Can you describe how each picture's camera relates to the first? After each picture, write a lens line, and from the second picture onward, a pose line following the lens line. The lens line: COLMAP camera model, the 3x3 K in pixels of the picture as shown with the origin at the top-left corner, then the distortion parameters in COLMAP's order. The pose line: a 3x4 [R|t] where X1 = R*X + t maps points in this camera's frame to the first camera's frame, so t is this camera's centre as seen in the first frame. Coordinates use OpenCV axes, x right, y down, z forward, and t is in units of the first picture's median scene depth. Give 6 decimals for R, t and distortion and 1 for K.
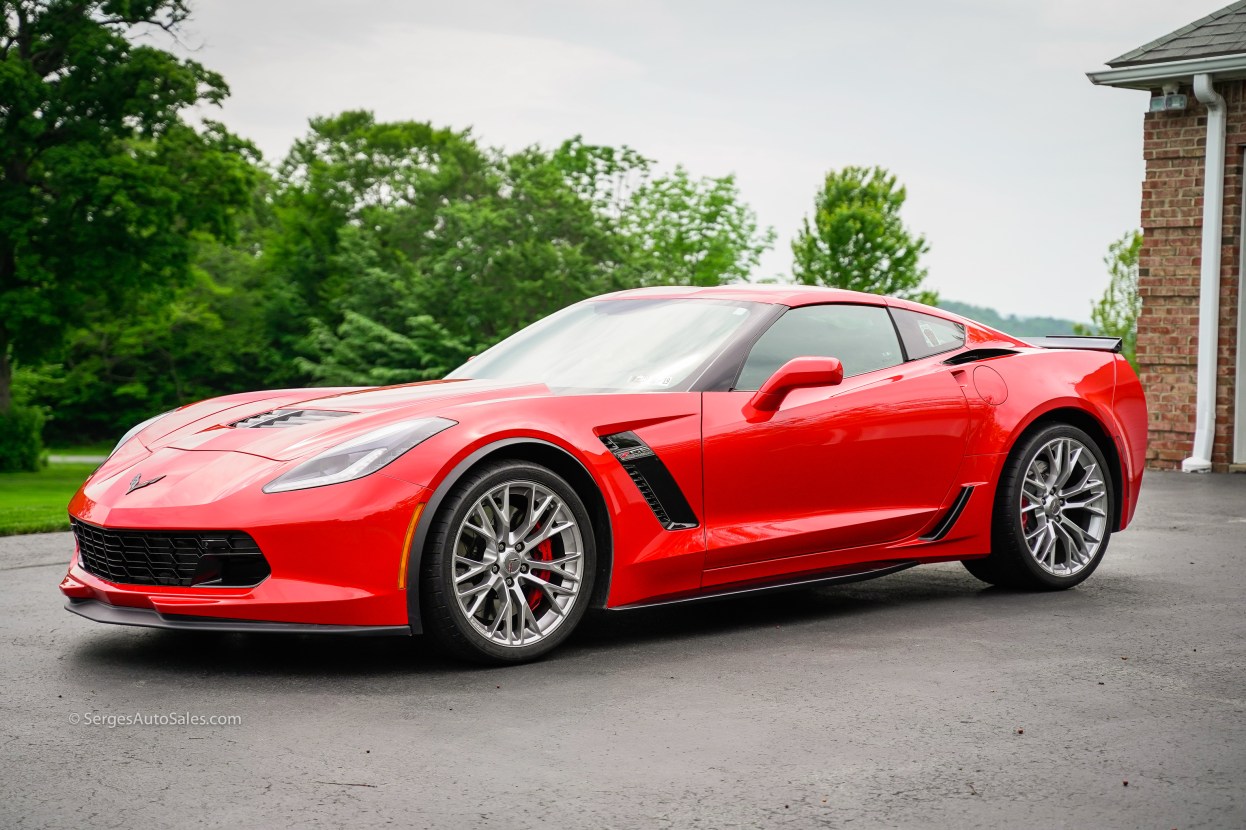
lens RADIAL K [[2414.3, 0, 614.8], [0, 2414.3, 416.9], [0, 0, 1]] dist [0.305082, 0.242525]
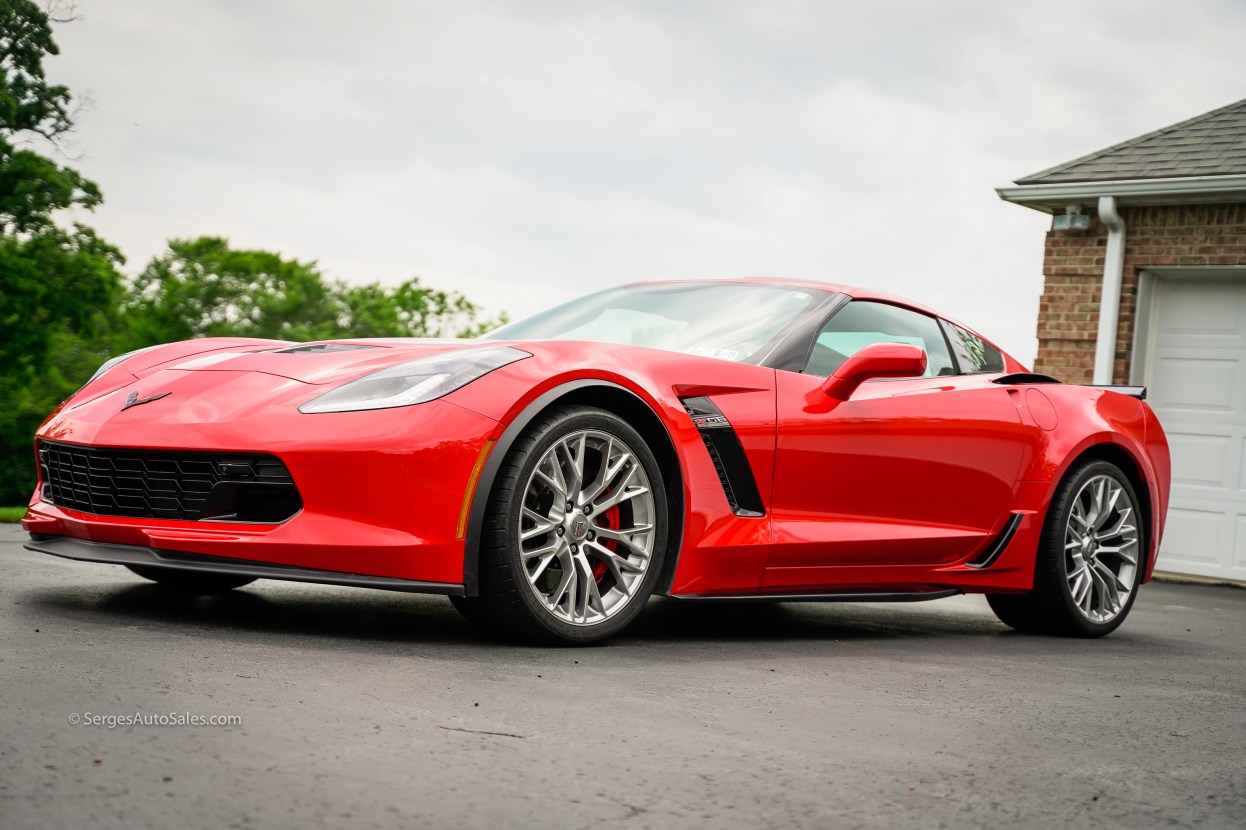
lens RADIAL K [[2035.1, 0, 623.0], [0, 2035.1, 415.0], [0, 0, 1]] dist [0.196155, 0.036338]
pose [[0.989036, 0.088957, 0.117874, -0.063296], [-0.079468, 0.993384, -0.082901, 0.043704], [-0.124469, 0.072624, 0.989562, 0.157509]]
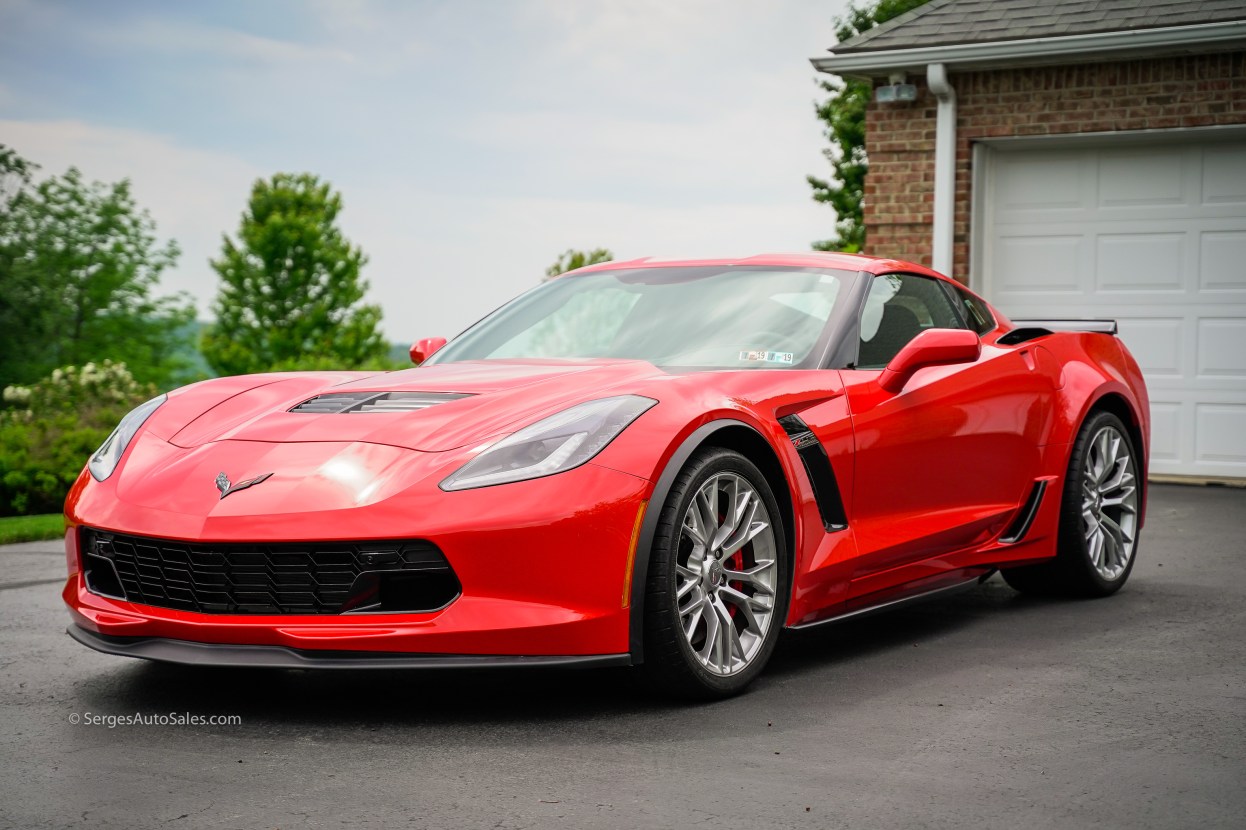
lens RADIAL K [[2474.2, 0, 623.0], [0, 2474.2, 415.0], [0, 0, 1]] dist [0.337840, -0.112338]
pose [[0.948884, -0.007837, 0.315527, -0.184136], [0.013321, 0.999795, -0.015228, 0.010609], [-0.315343, 0.018653, 0.948795, 0.118920]]
